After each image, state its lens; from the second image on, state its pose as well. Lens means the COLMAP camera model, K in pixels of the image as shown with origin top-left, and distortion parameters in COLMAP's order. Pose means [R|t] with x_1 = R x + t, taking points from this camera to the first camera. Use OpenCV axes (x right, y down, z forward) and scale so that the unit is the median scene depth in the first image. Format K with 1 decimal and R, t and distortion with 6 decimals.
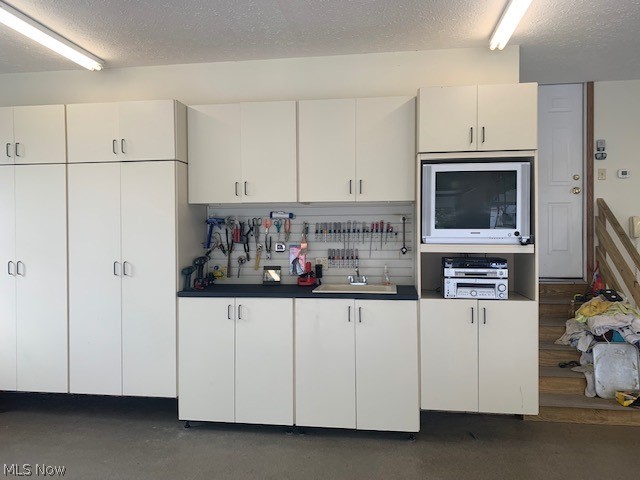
lens RADIAL K [[492.9, 0, 320.0], [0, 492.9, 240.0], [0, 0, 1]] dist [0.080470, -0.000985]
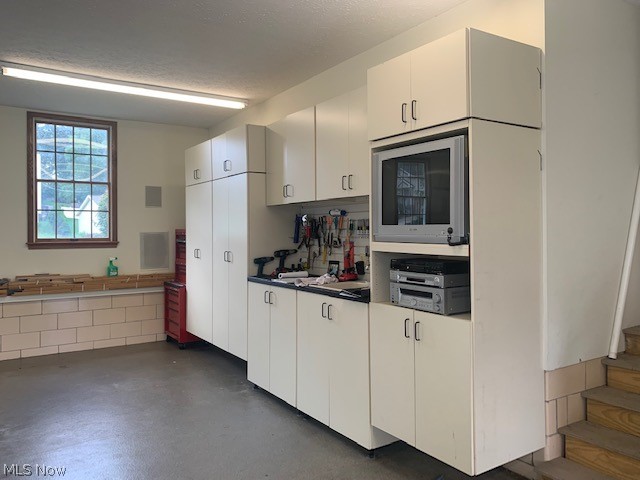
lens RADIAL K [[492.9, 0, 320.0], [0, 492.9, 240.0], [0, 0, 1]] dist [0.080470, -0.000985]
pose [[0.672124, 0.014012, -0.740306, 0.749897], [-0.006944, 0.999896, 0.012621, -0.005638], [0.740406, -0.003342, 0.672151, 0.304973]]
